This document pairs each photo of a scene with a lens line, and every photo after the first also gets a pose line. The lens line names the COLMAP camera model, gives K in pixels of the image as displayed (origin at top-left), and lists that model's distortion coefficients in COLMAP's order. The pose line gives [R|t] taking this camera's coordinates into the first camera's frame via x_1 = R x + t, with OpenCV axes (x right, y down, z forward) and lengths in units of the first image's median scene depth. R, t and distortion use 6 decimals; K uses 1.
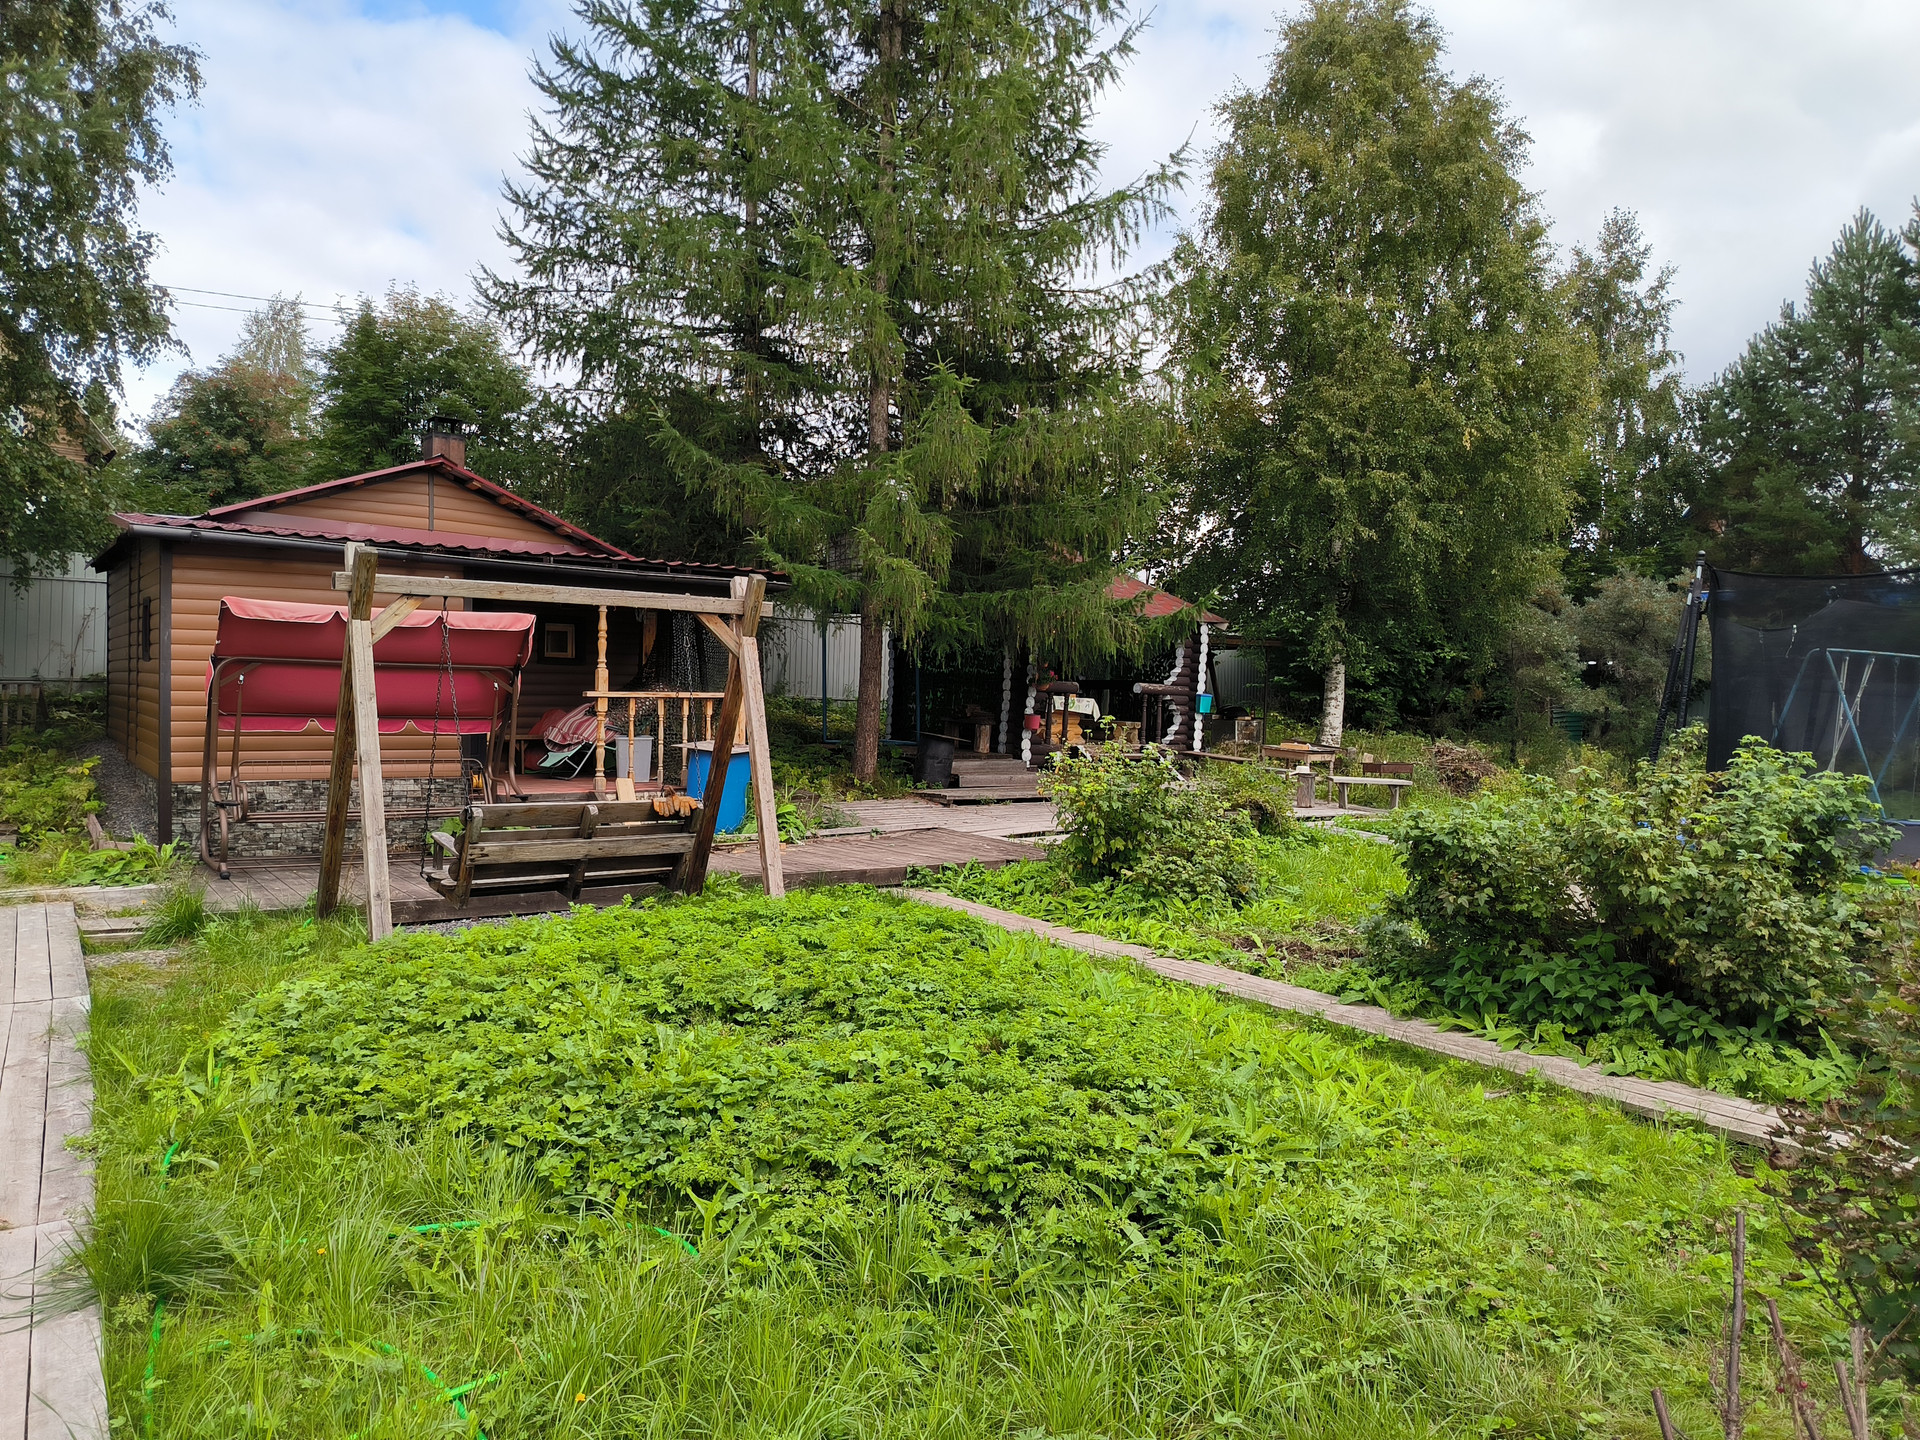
lens RADIAL K [[1335.0, 0, 947.4], [0, 1335.0, 704.6], [0, 0, 1]] dist [0.042373, -0.031705]
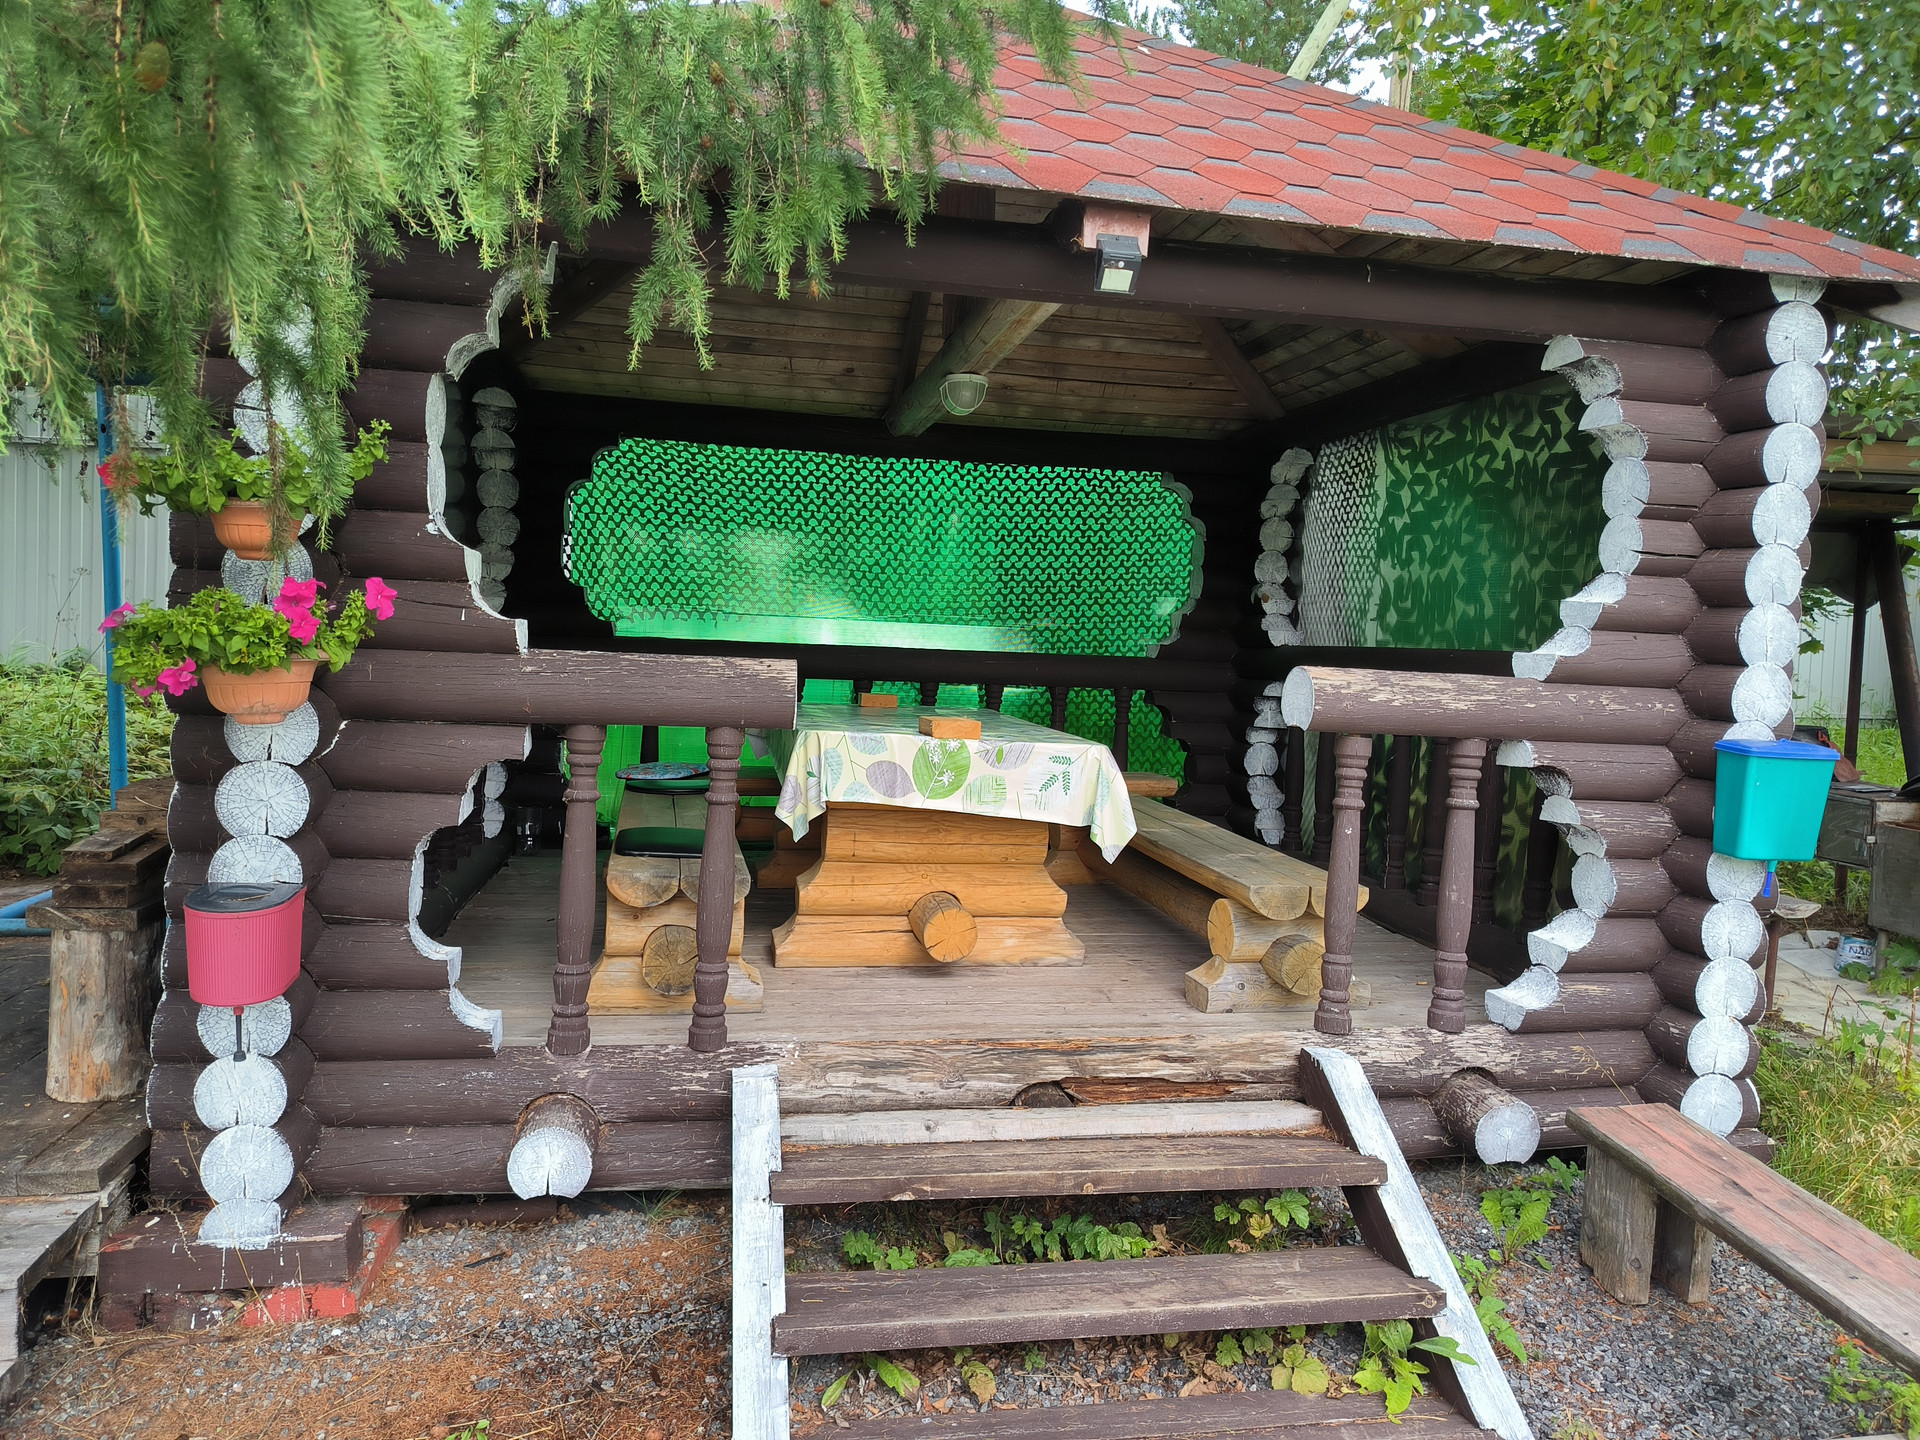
lens RADIAL K [[1335.0, 0, 951.7], [0, 1335.0, 724.1], [0, 0, 1]] dist [0.042373, -0.031705]
pose [[0.907421, 0.041935, -0.418126, 0.266525], [-0.013760, 0.997440, 0.070175, -0.031668], [0.419998, -0.057925, 0.905675, 1.277913]]
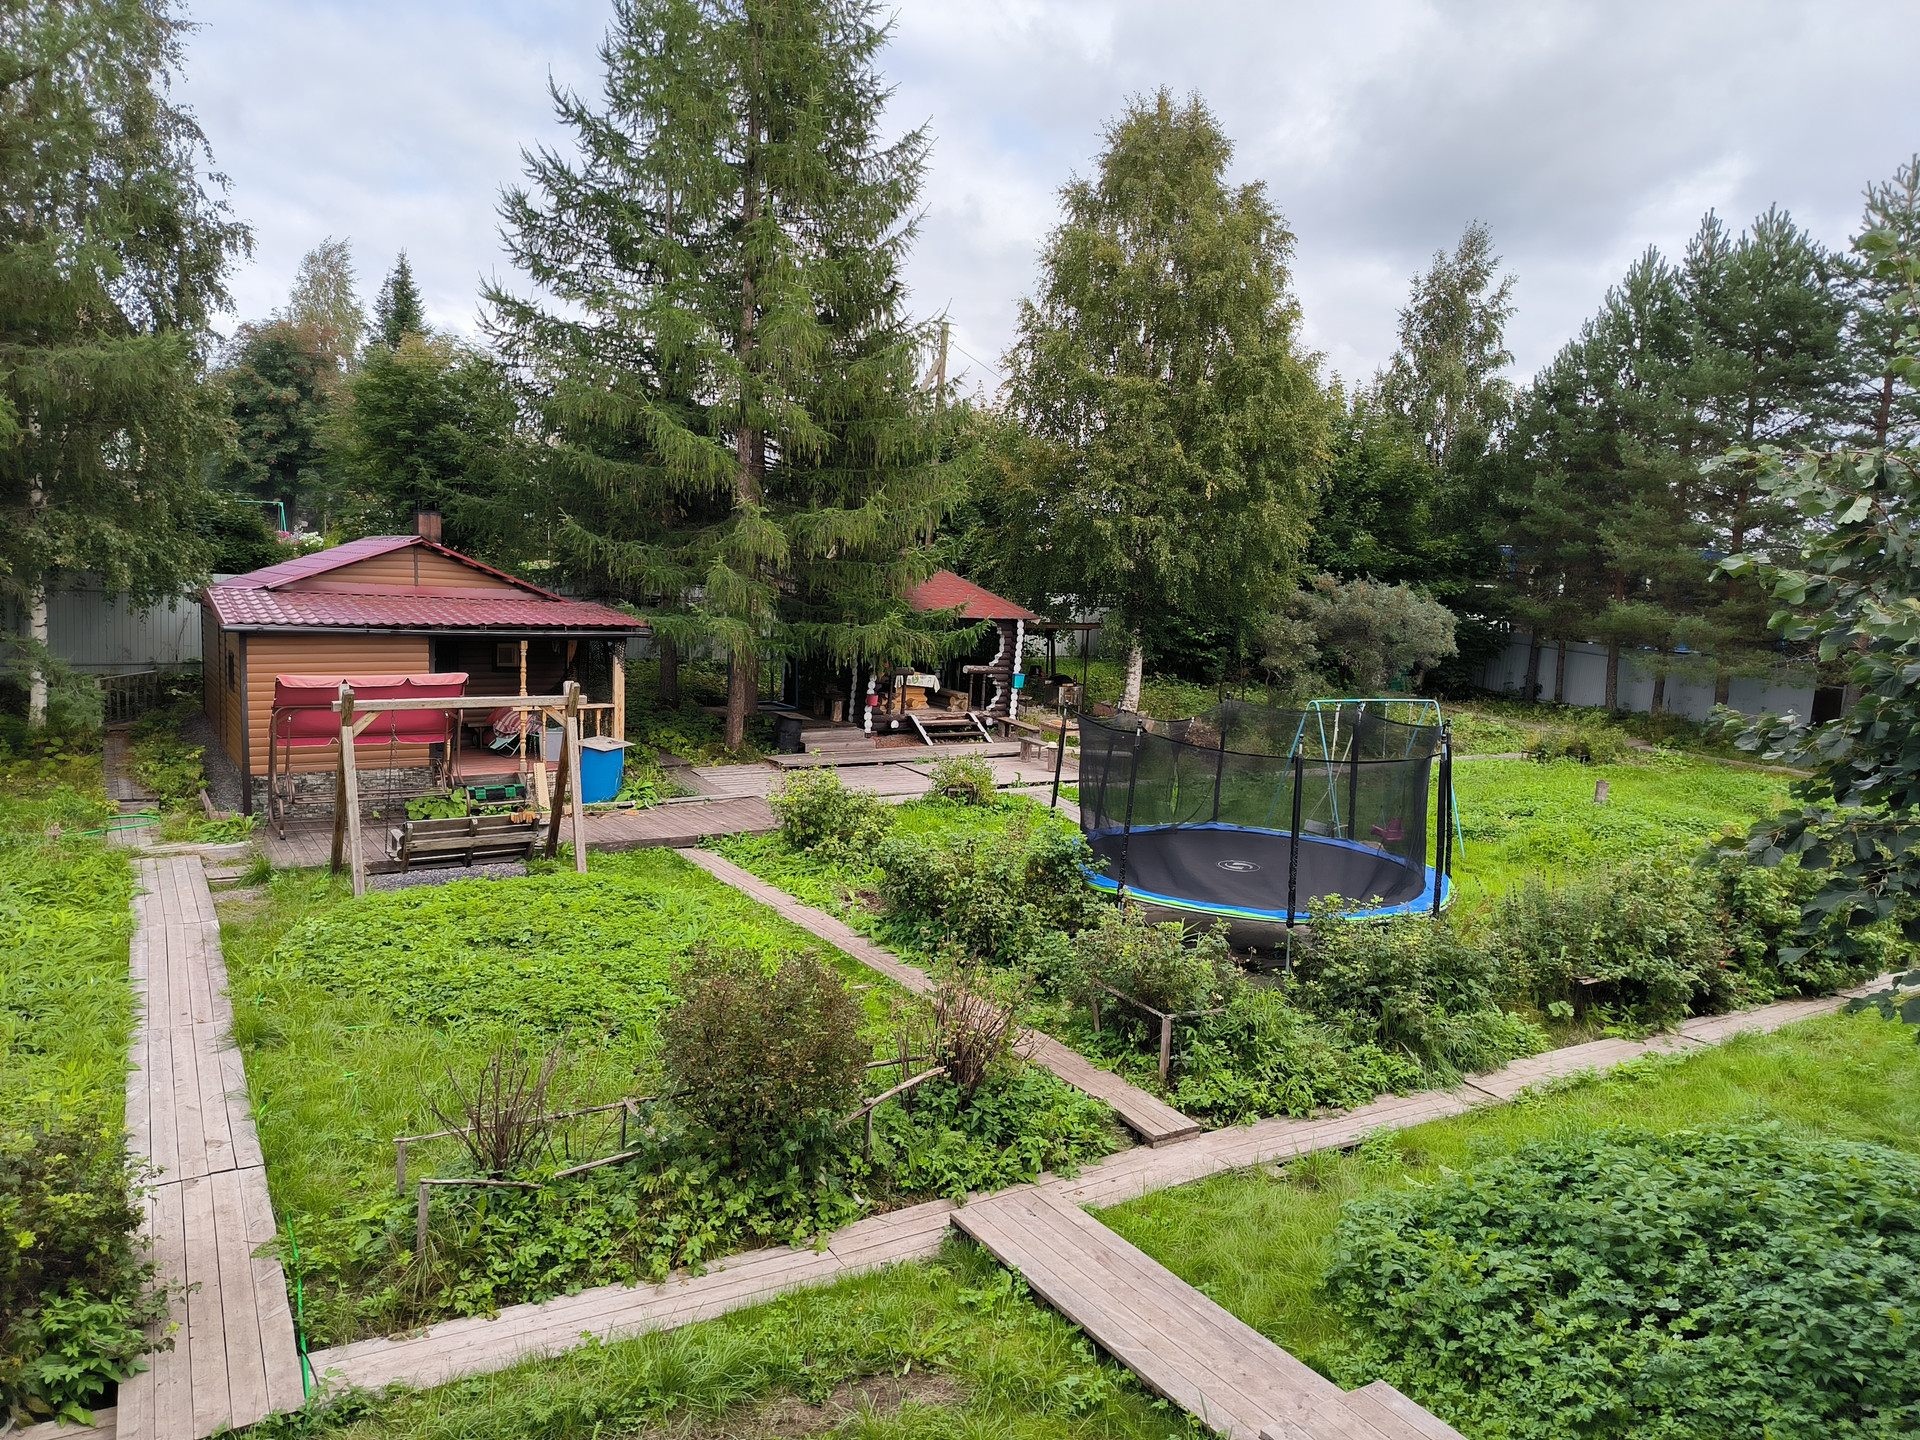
lens RADIAL K [[1335.0, 0, 964.3], [0, 1335.0, 705.9], [0, 0, 1]] dist [0.042373, -0.031705]
pose [[0.999273, 0.025525, -0.028325, 0.277648], [-0.022496, 0.994473, 0.102556, -0.172829], [0.030786, -0.101844, 0.994324, -0.489620]]
